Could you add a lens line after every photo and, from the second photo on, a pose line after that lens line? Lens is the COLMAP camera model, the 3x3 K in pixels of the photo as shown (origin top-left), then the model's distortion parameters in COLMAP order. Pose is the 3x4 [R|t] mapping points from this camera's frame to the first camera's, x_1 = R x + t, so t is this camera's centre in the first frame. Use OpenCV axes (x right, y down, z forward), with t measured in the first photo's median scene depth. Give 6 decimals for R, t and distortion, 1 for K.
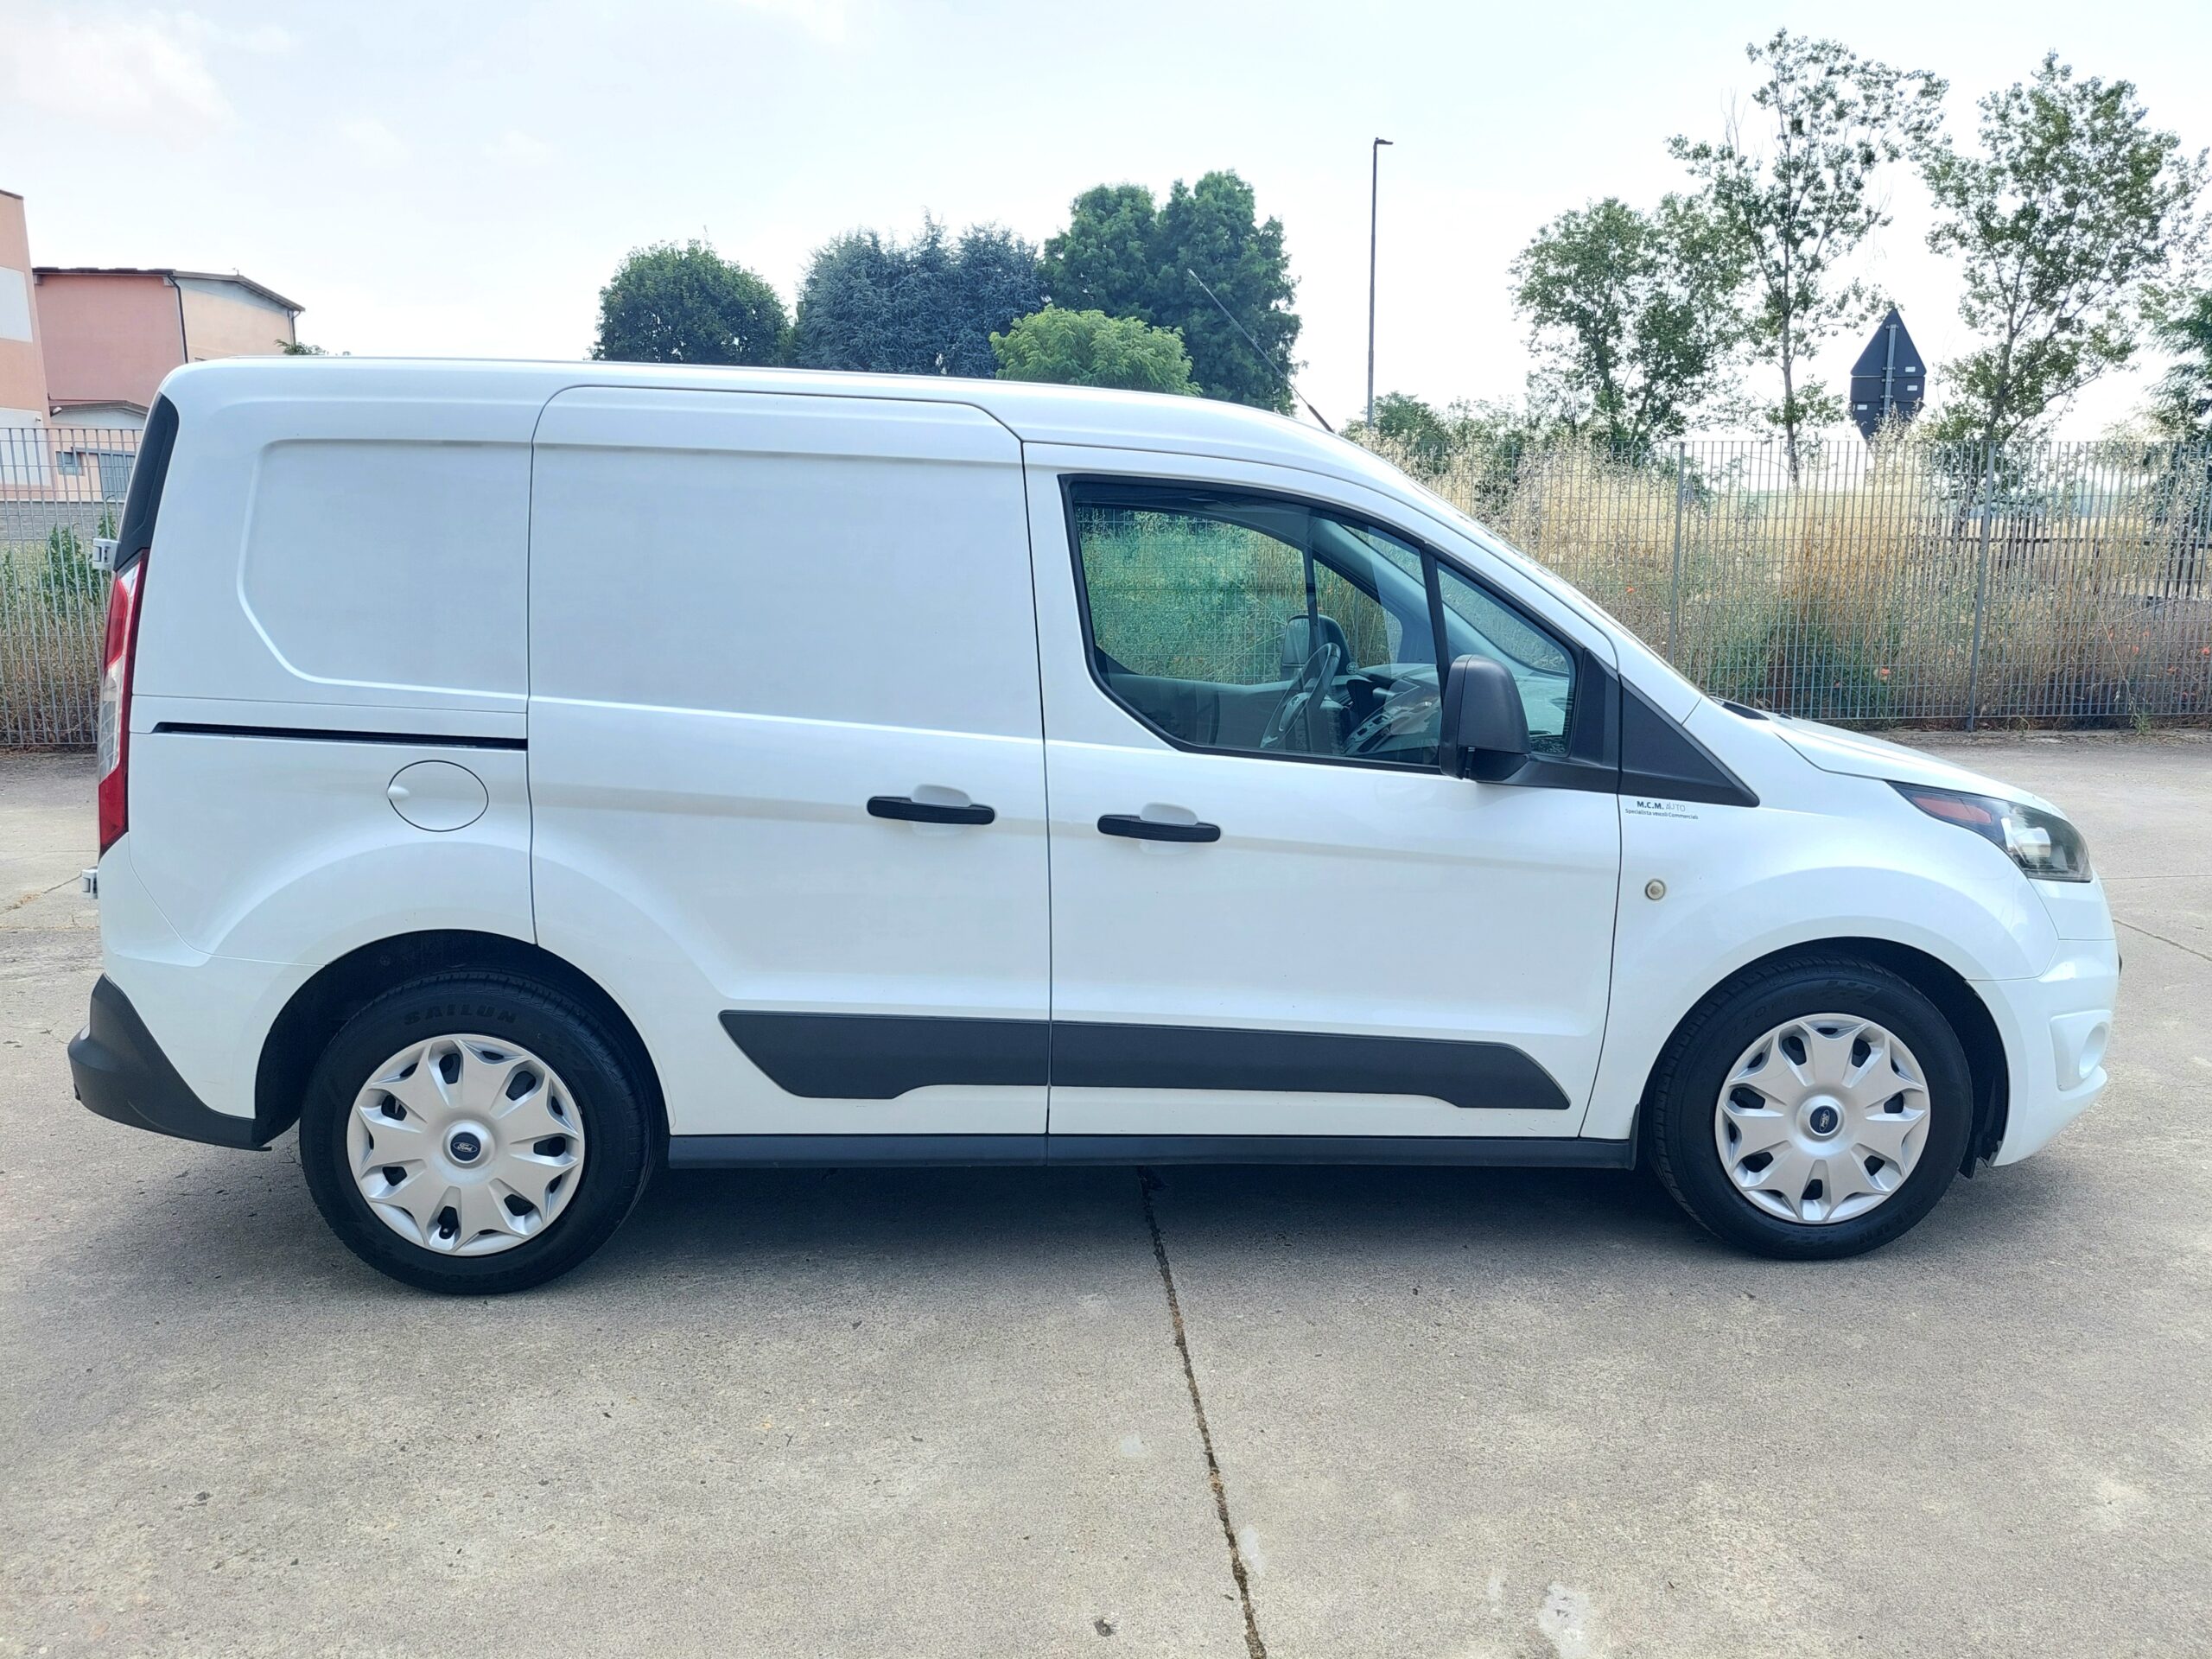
lens RADIAL K [[1602.0, 0, 1106.0], [0, 1602.0, 829.5], [0, 0, 1]] dist [0.035467, -0.030254]
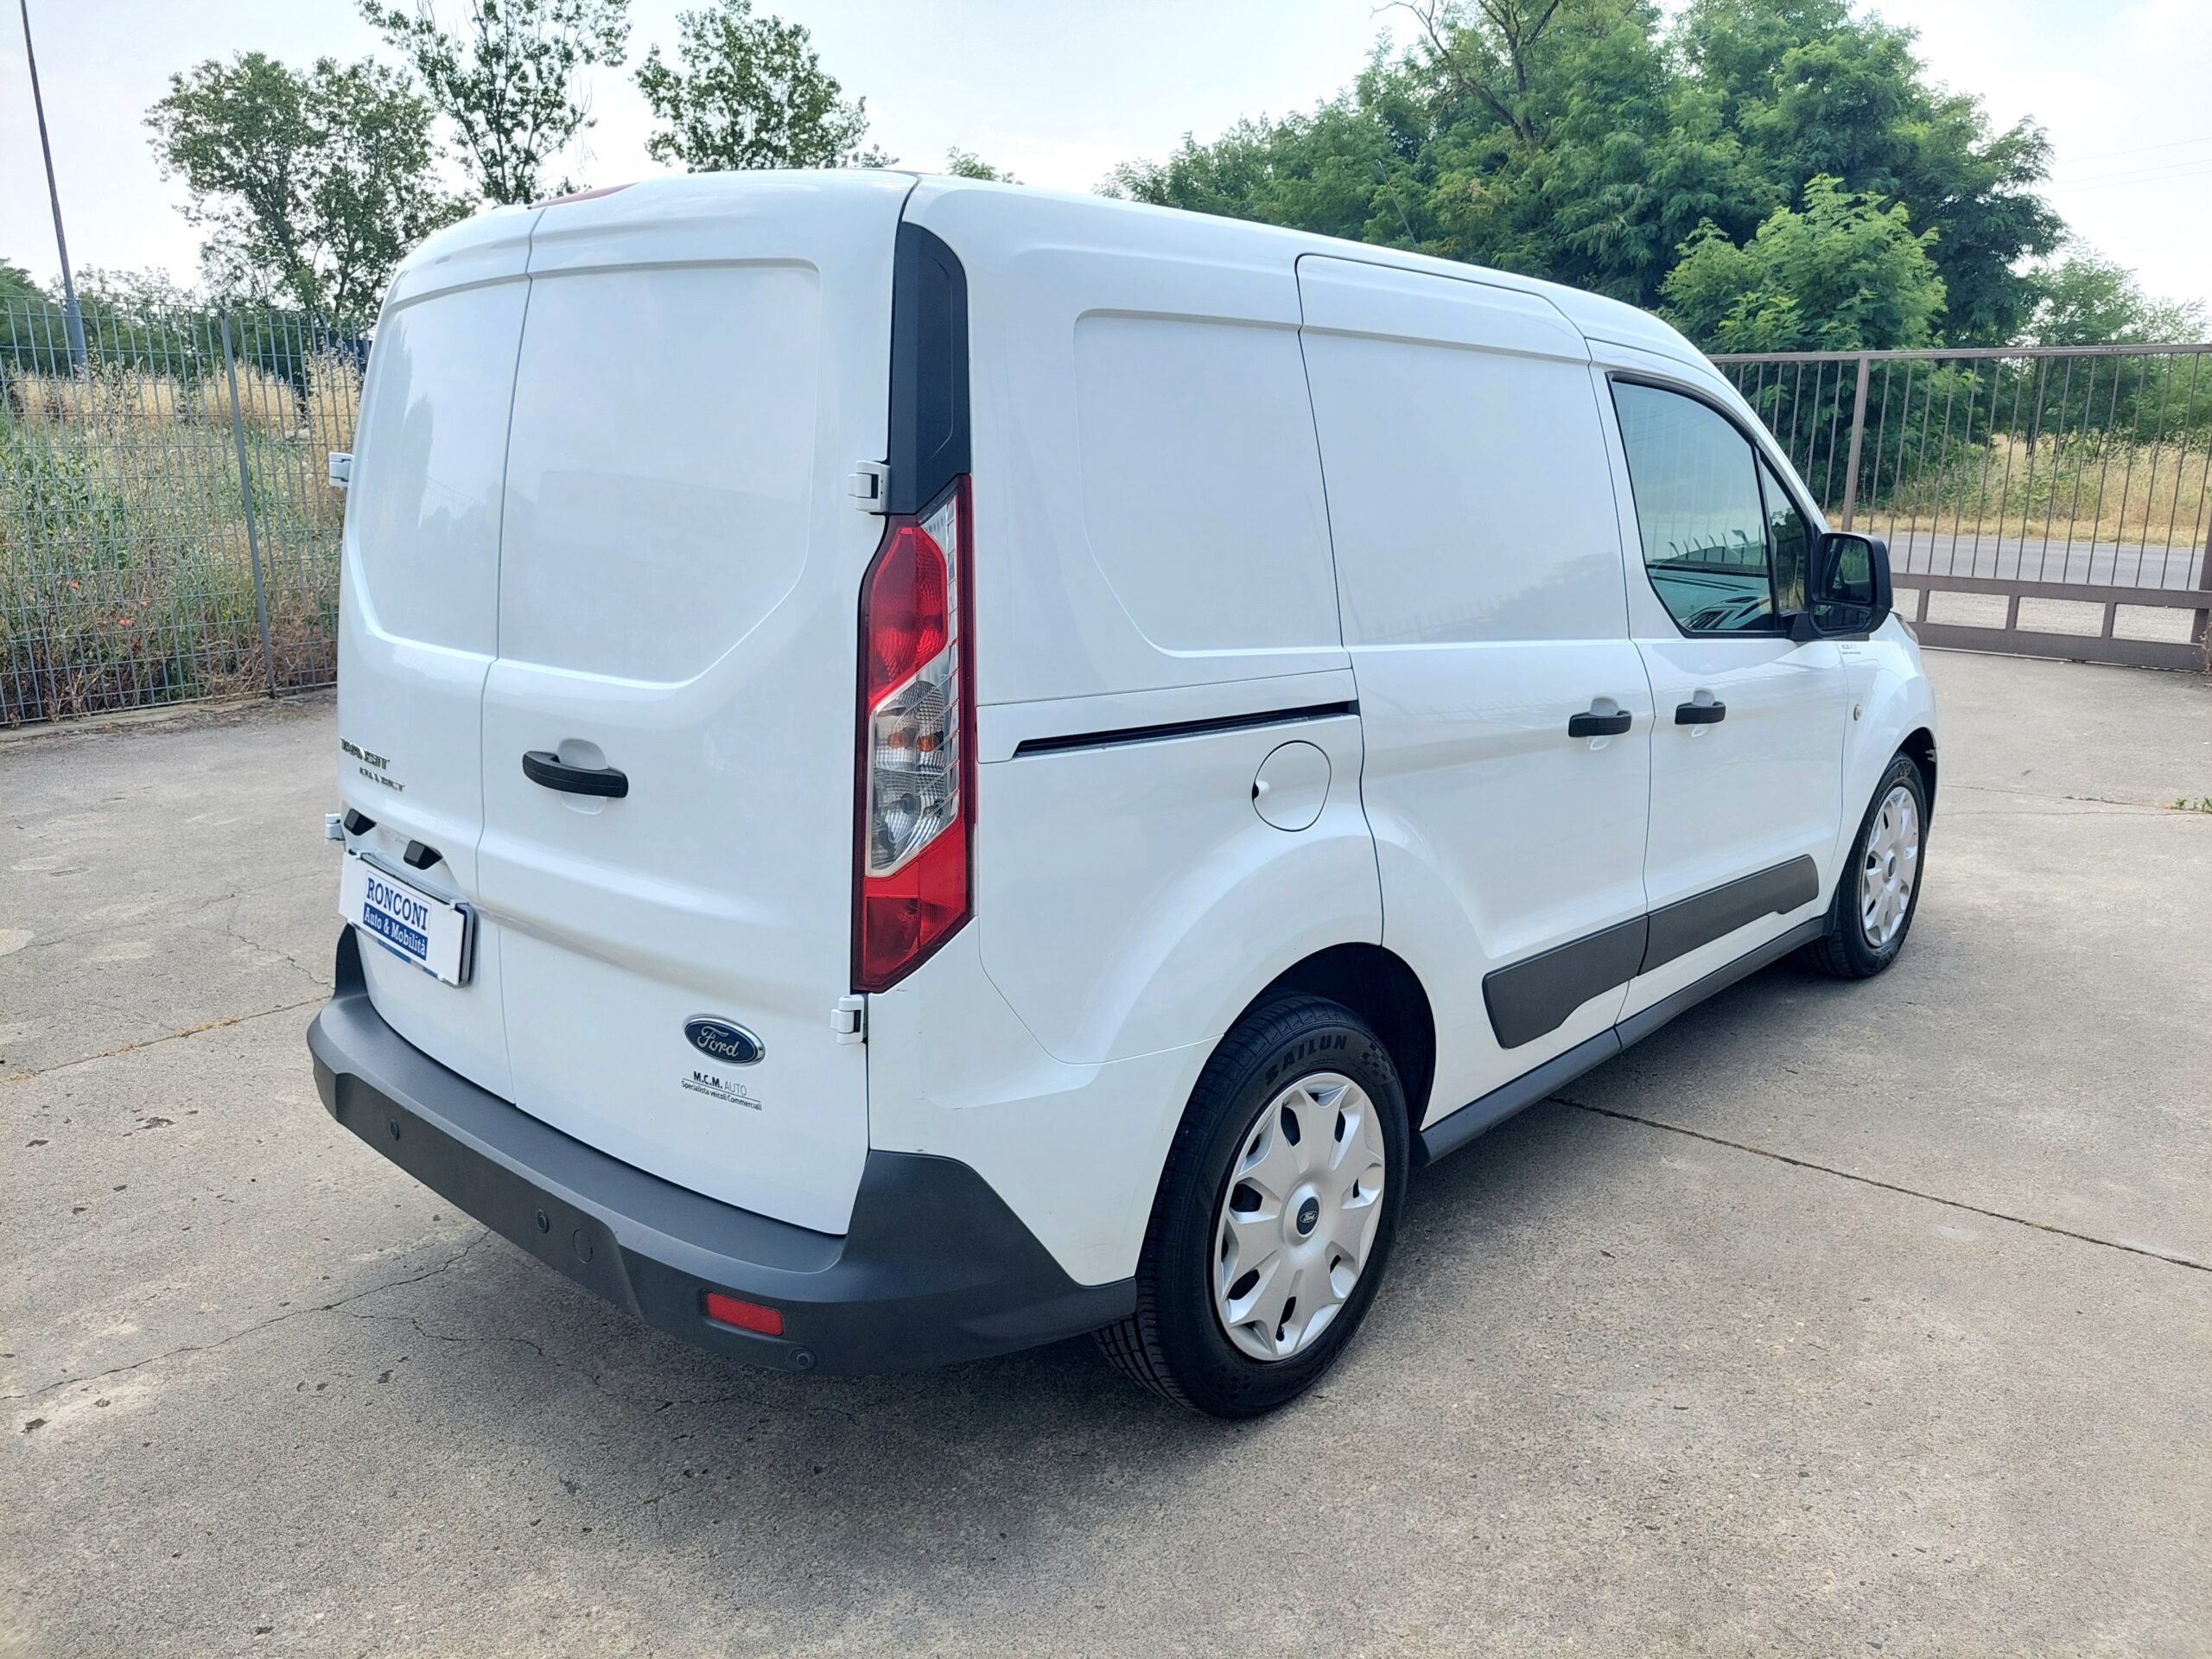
lens RADIAL K [[1602.4, 0, 1106.0], [0, 1602.4, 829.5], [0, 0, 1]] dist [0.033128, -0.034961]
pose [[0.710226, -0.174325, 0.682048, -0.065320], [0.131677, 0.984652, 0.114550, -0.006531], [-0.691549, 0.008454, 0.722280, 0.032773]]
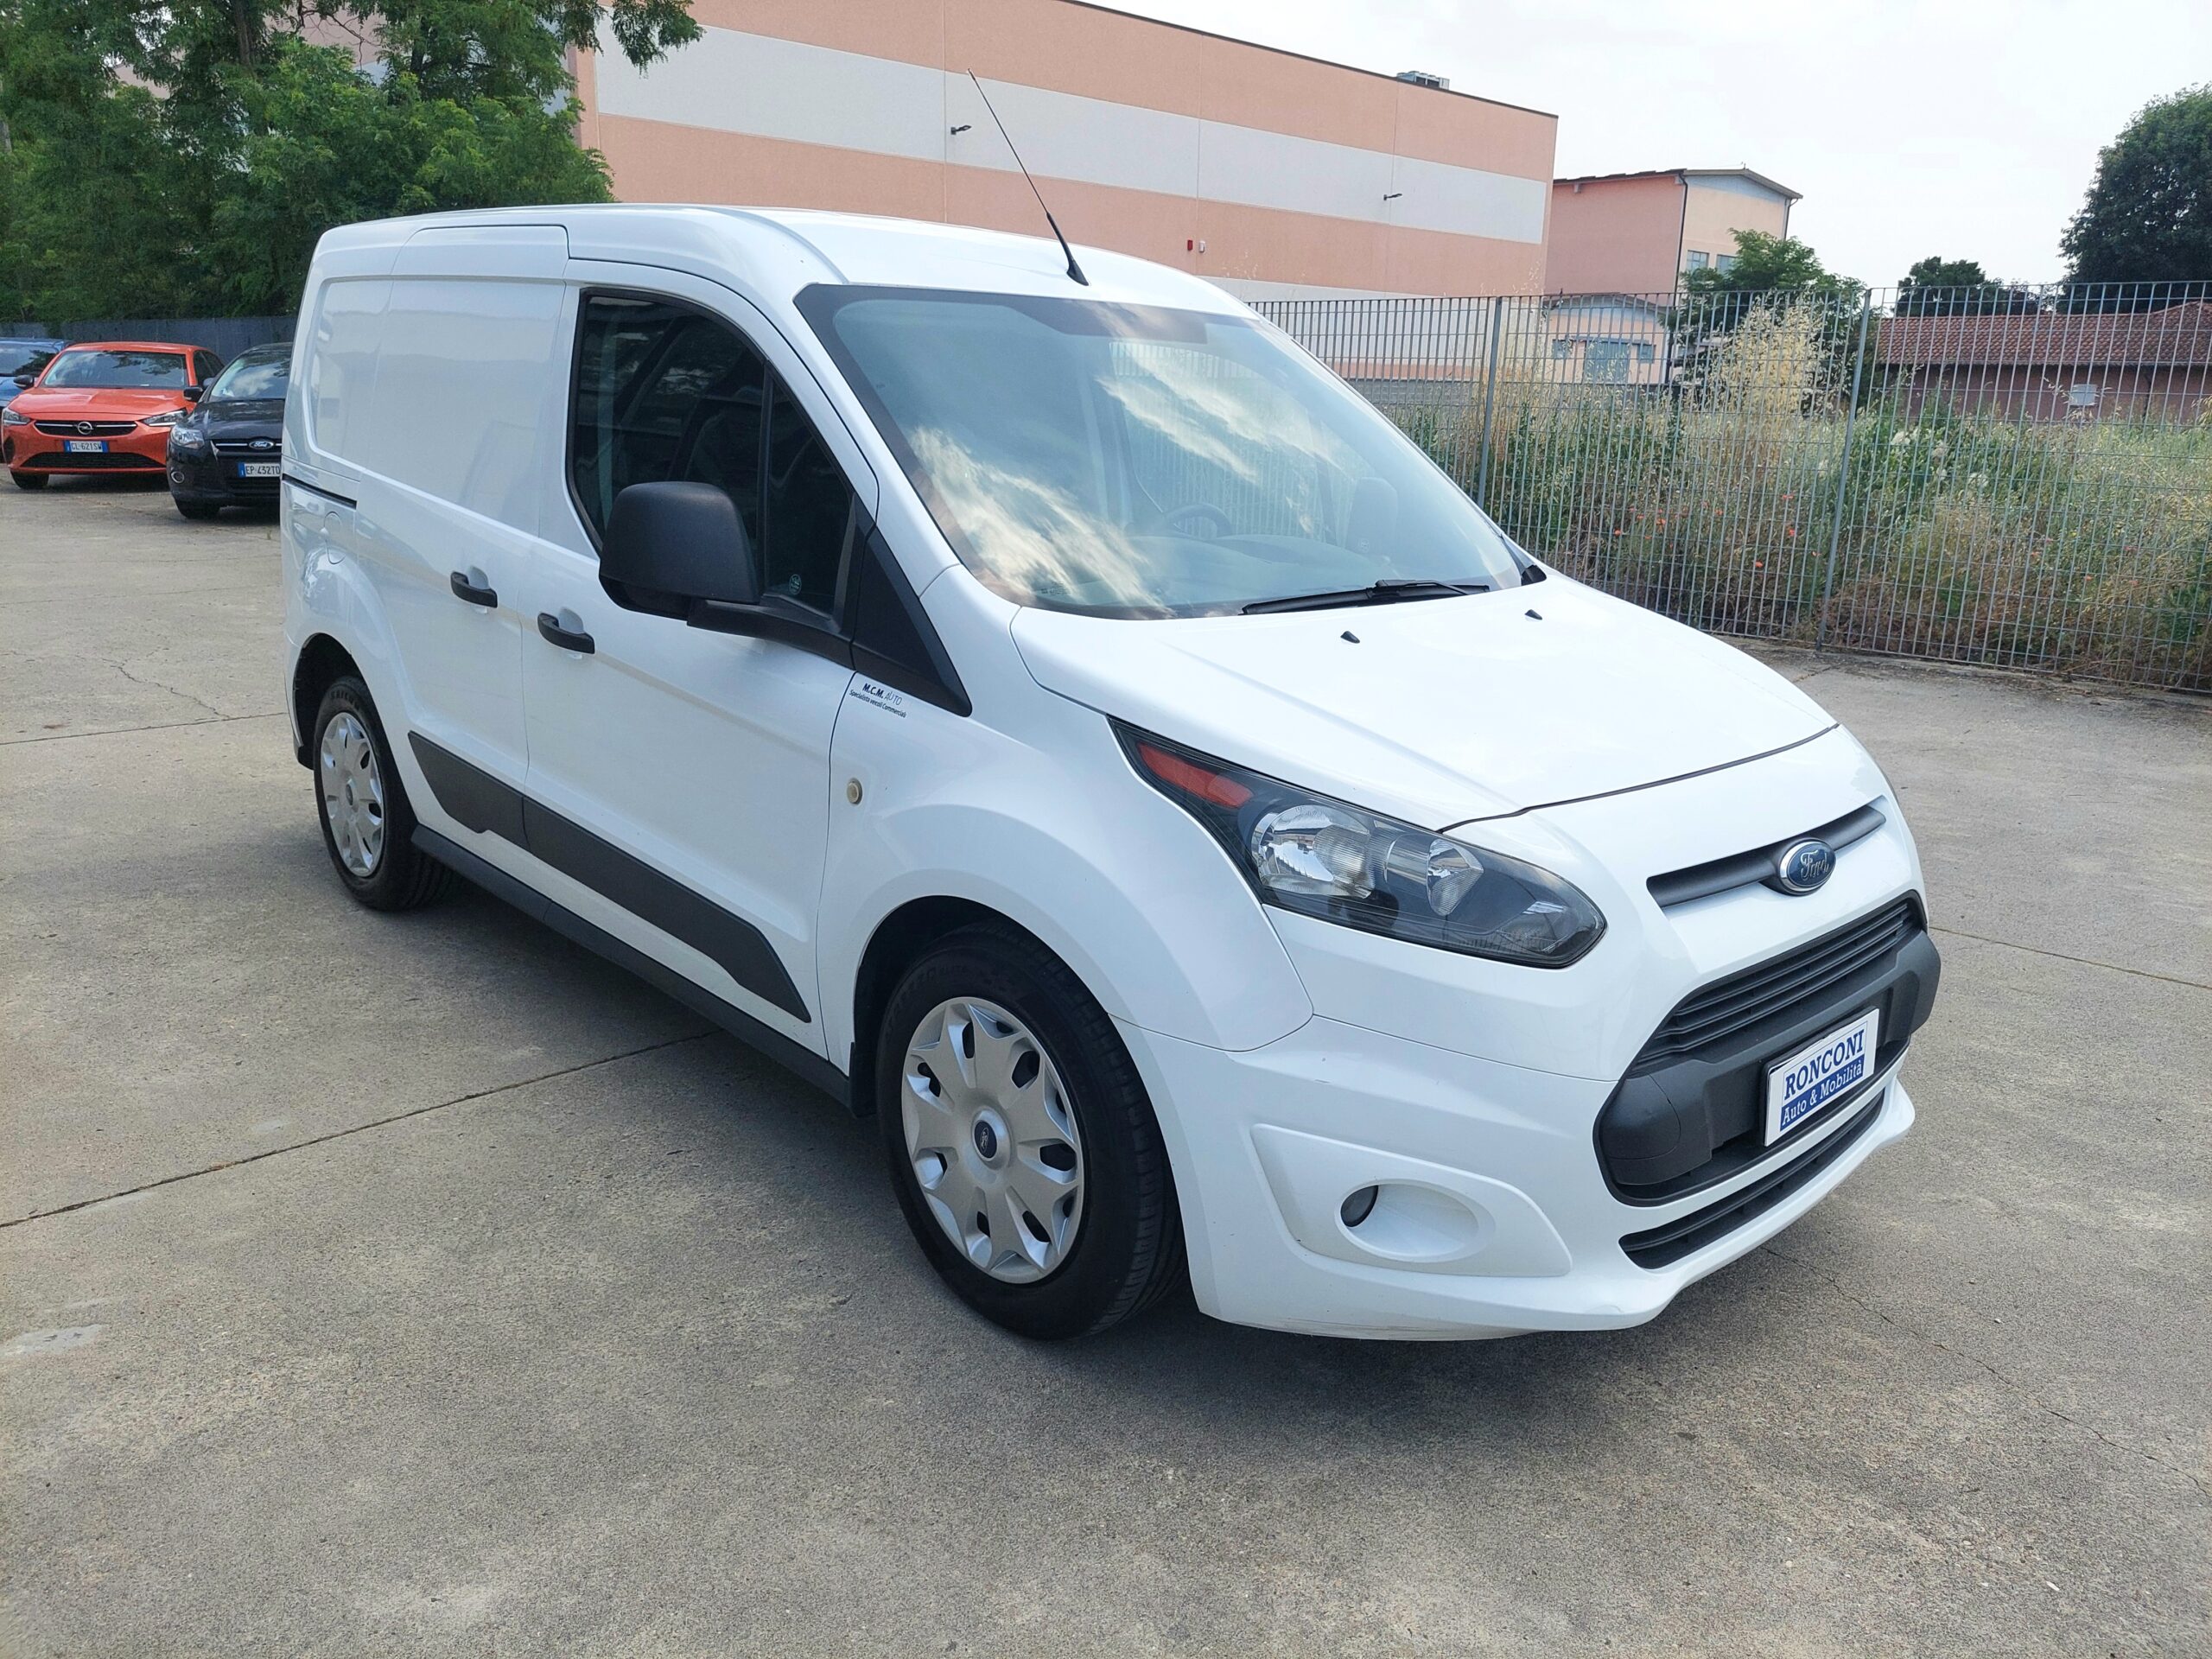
lens RADIAL K [[1541.4, 0, 1106.0], [0, 1541.4, 829.5], [0, 0, 1]] dist [0.021269, -0.003587]
pose [[0.664699, 0.222980, -0.713060, 0.066637], [-0.167557, 0.974603, 0.148574, -0.005541], [0.728080, 0.020721, 0.685179, 0.037367]]
